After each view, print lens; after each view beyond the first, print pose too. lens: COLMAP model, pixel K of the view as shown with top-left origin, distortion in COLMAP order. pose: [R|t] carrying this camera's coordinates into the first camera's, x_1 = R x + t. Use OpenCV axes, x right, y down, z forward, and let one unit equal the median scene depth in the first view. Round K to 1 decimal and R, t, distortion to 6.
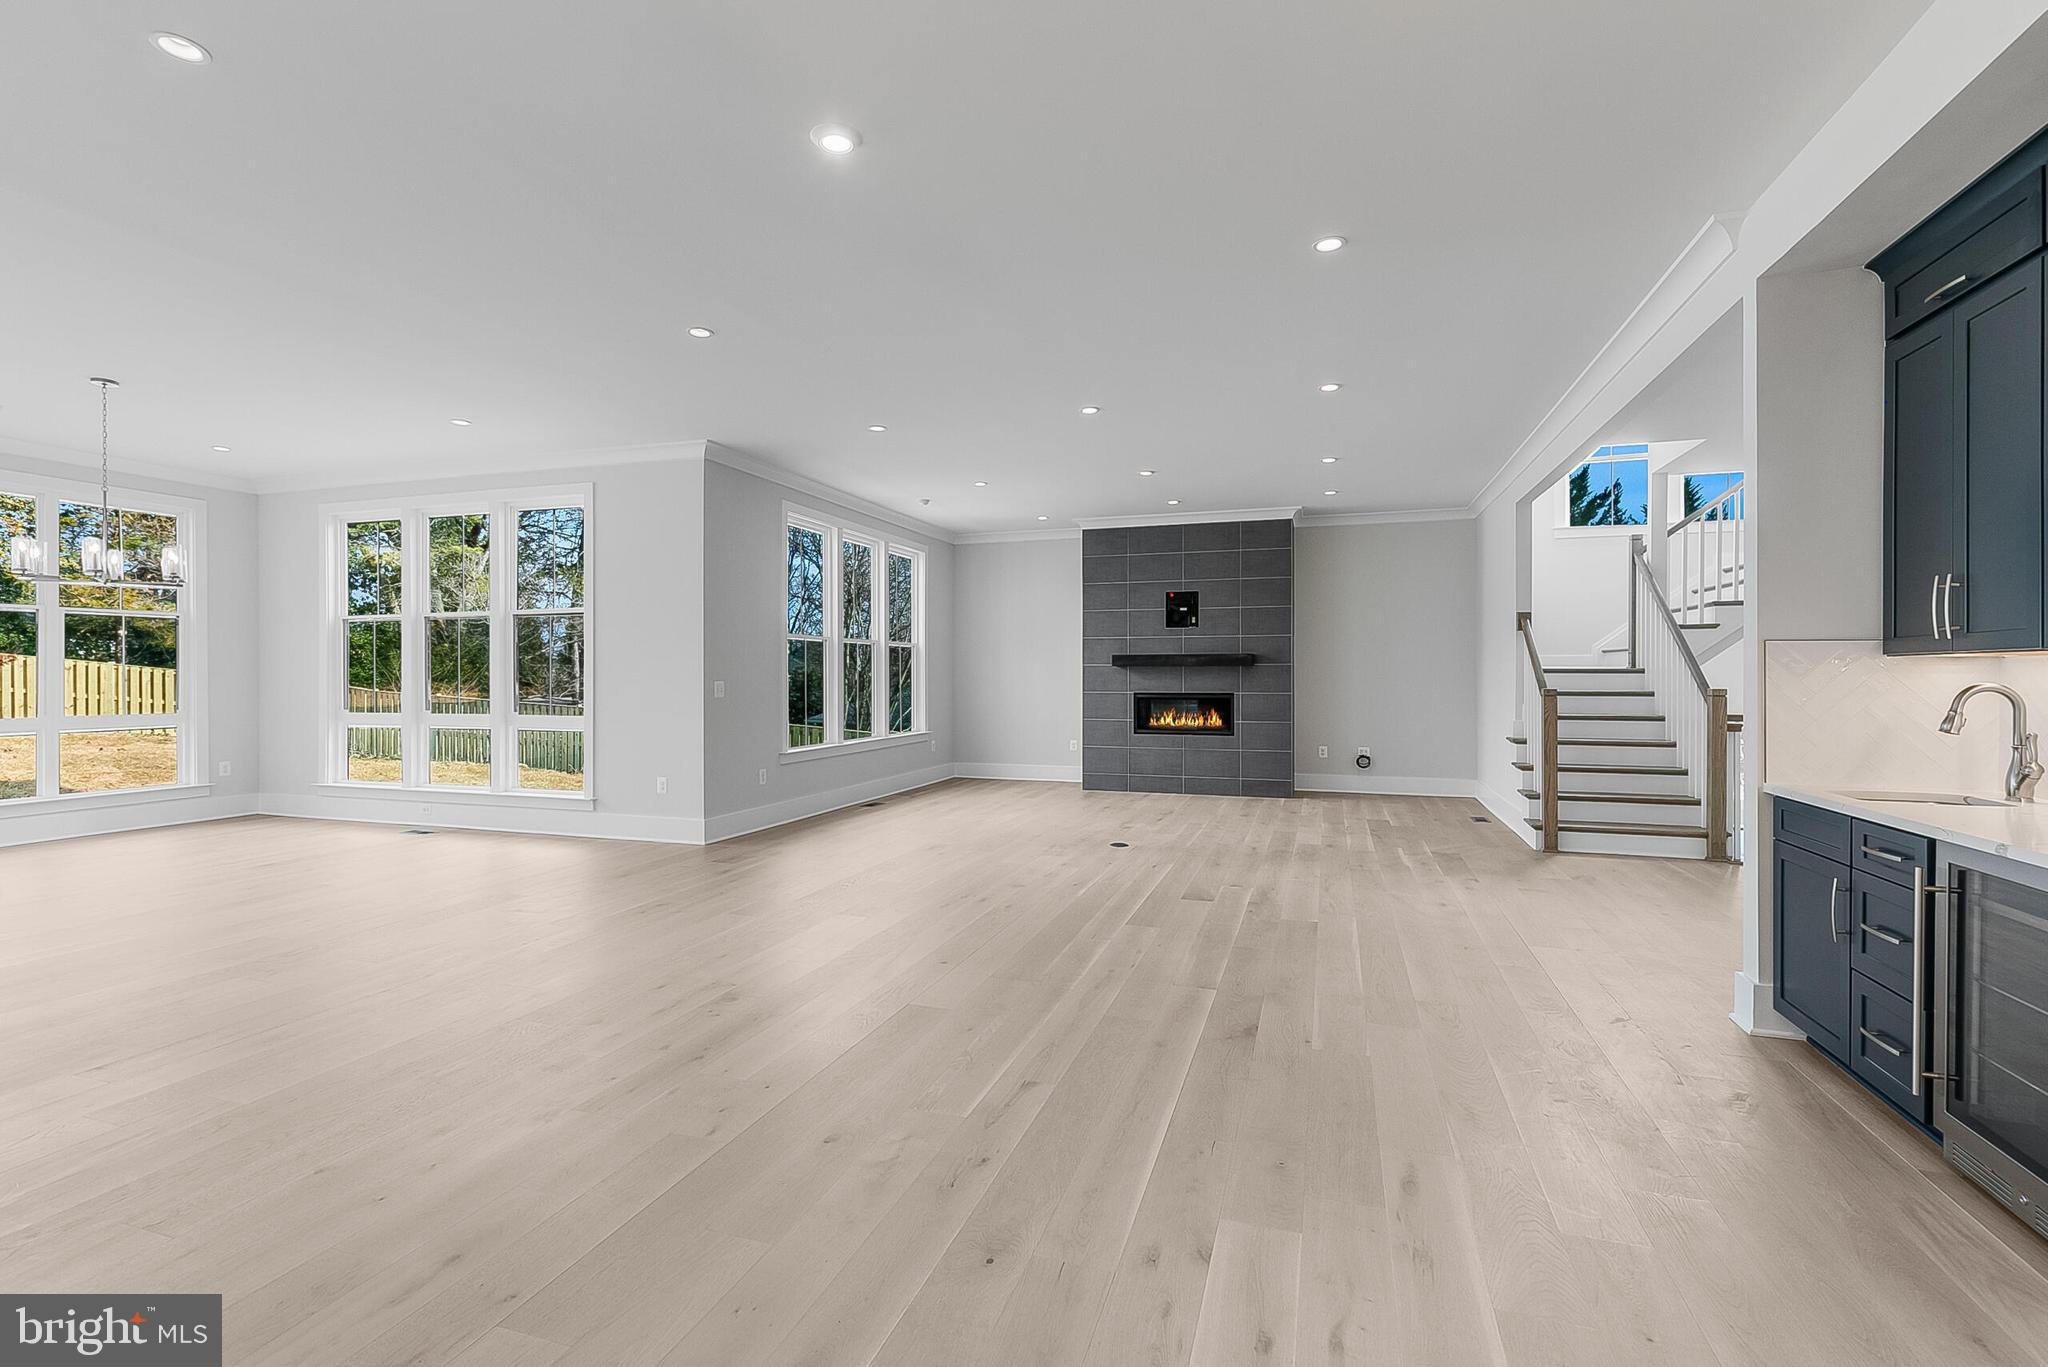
lens RADIAL K [[921.2, 0, 1021.4], [0, 921.2, 681.8], [0, 0, 1]] dist [0.006063, -0.001933]
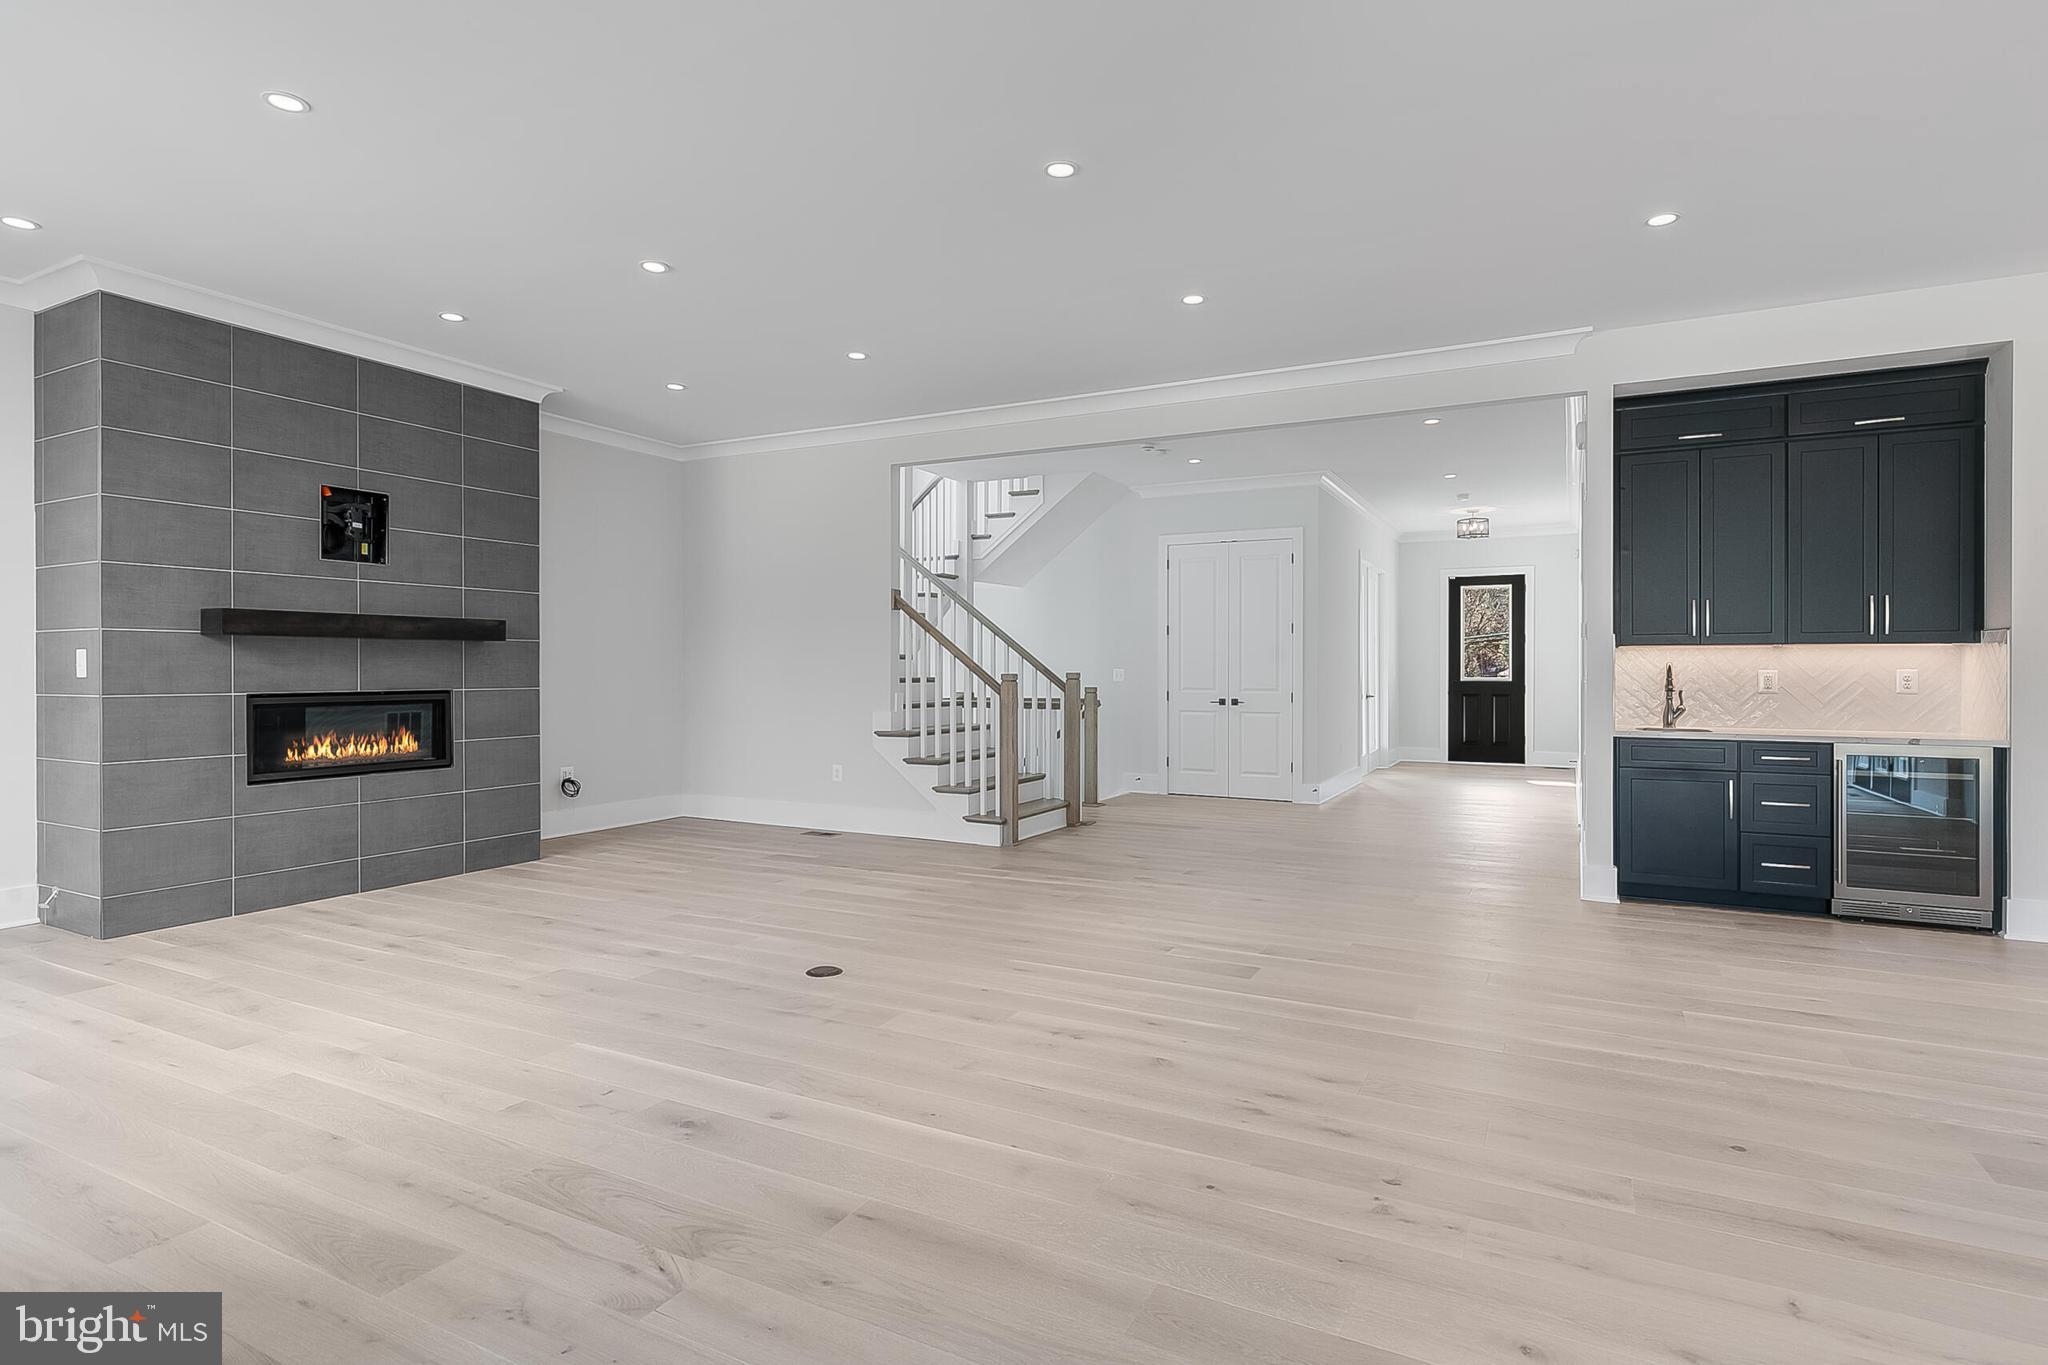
lens RADIAL K [[1037.6, 0, 1025.5], [0, 1037.6, 673.4], [0, 0, 1]] dist [0.000941, -0.001218]
pose [[0.161629, -0.003406, 0.986846, -0.412044], [0.006547, 0.999976, 0.002379, 0.003876], [-0.986830, 0.006076, 0.161648, 0.698464]]
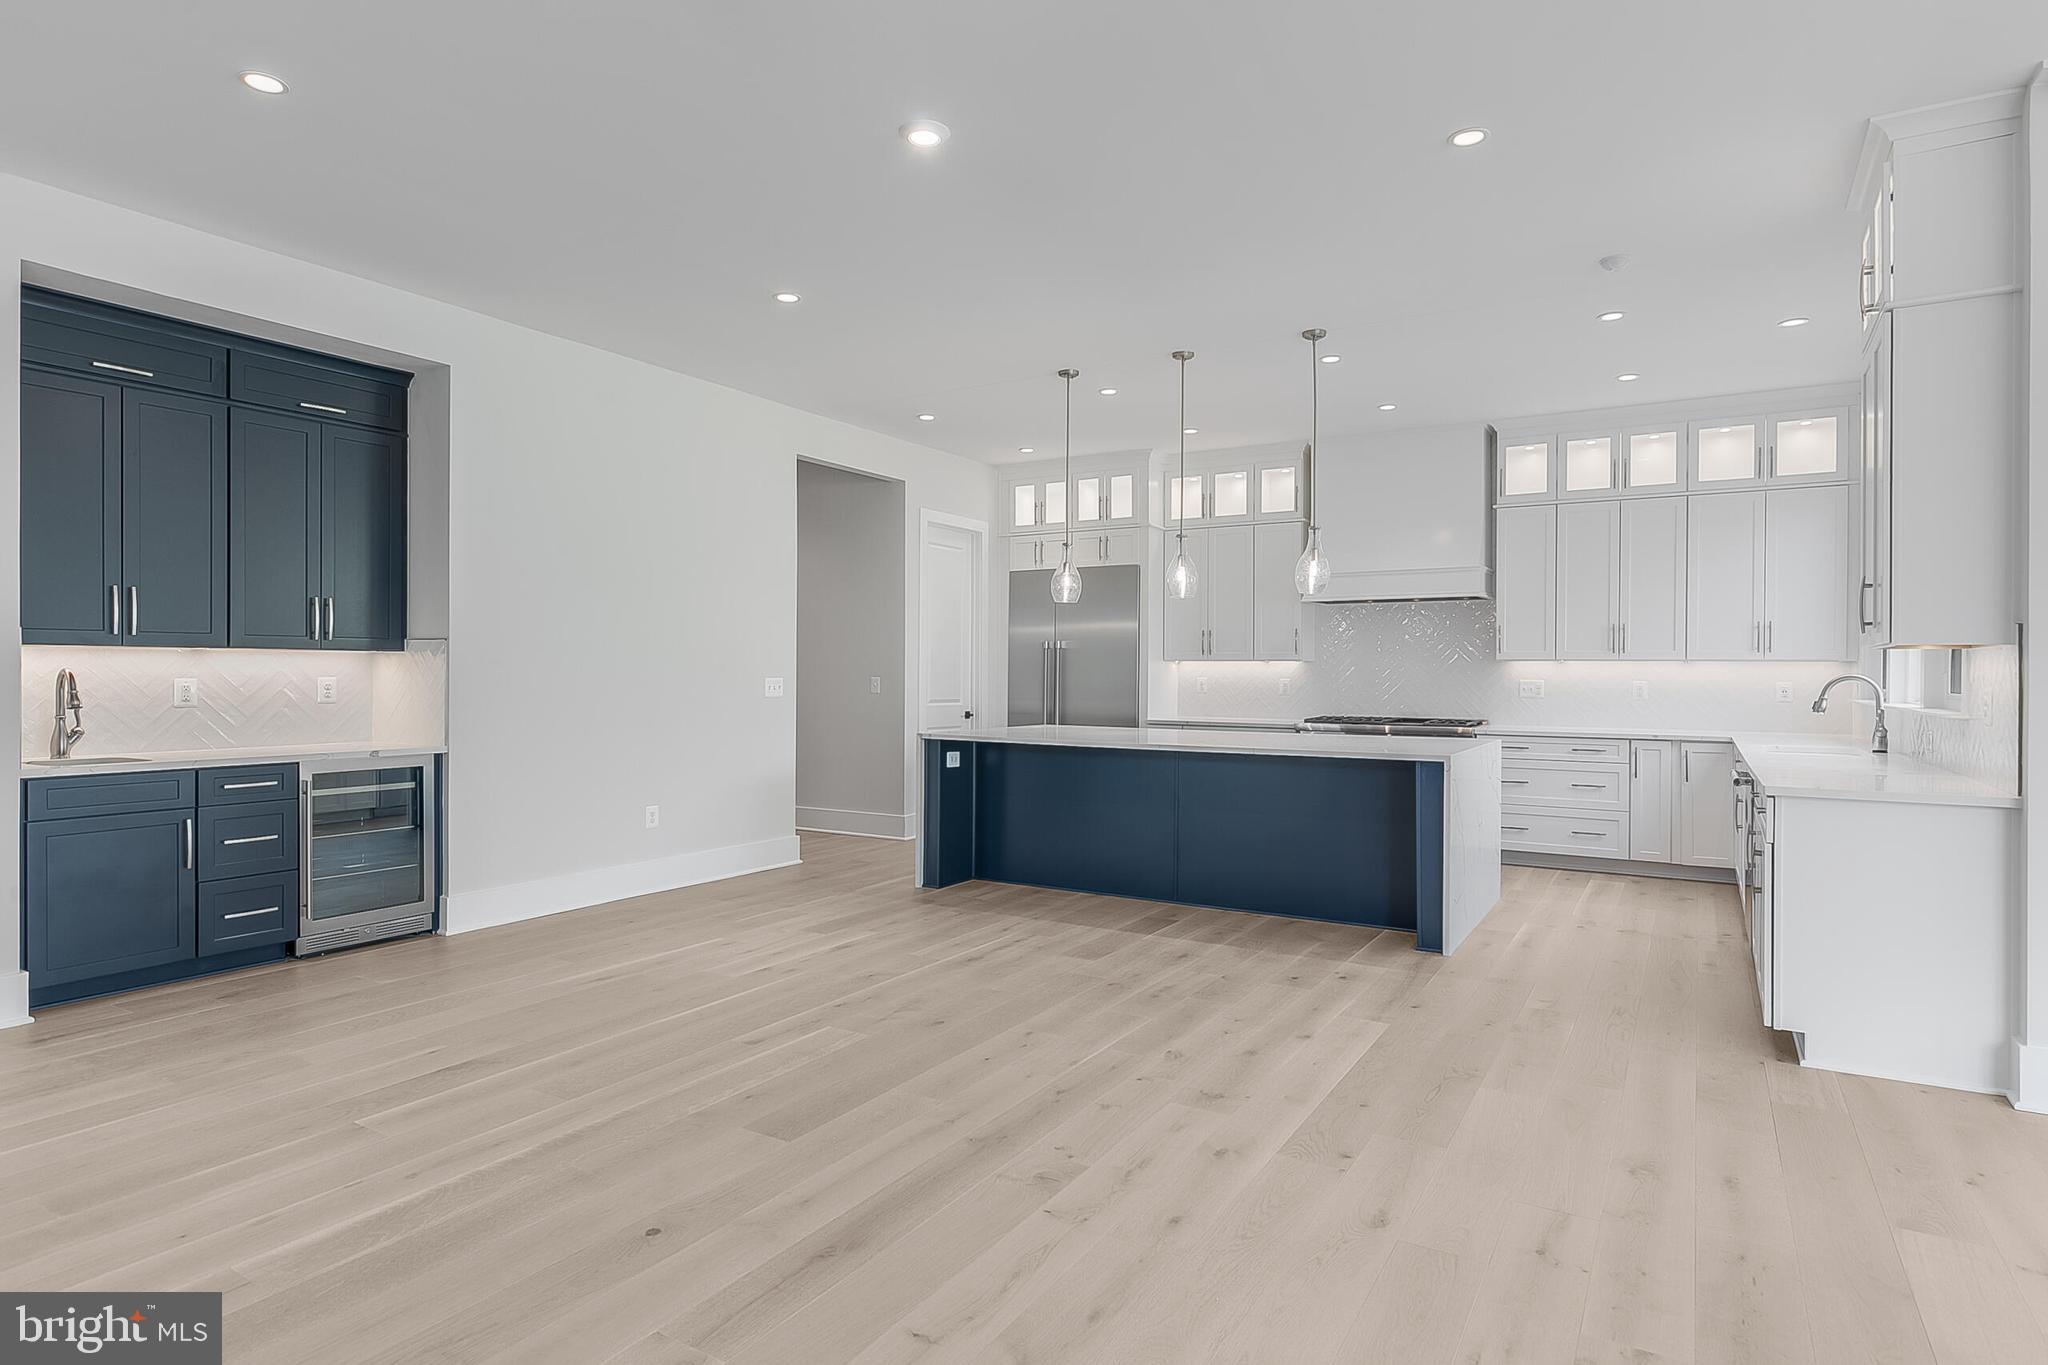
lens RADIAL K [[1102.9, 0, 1023.4], [0, 1102.9, 674.0], [0, 0, 1]] dist [-0.000939, 0.000445]
pose [[-0.974892, -0.004346, 0.222636, -0.216468], [-0.002446, 0.999958, 0.008810, -0.002532], [-0.222665, 0.008044, -0.974862, 0.808381]]
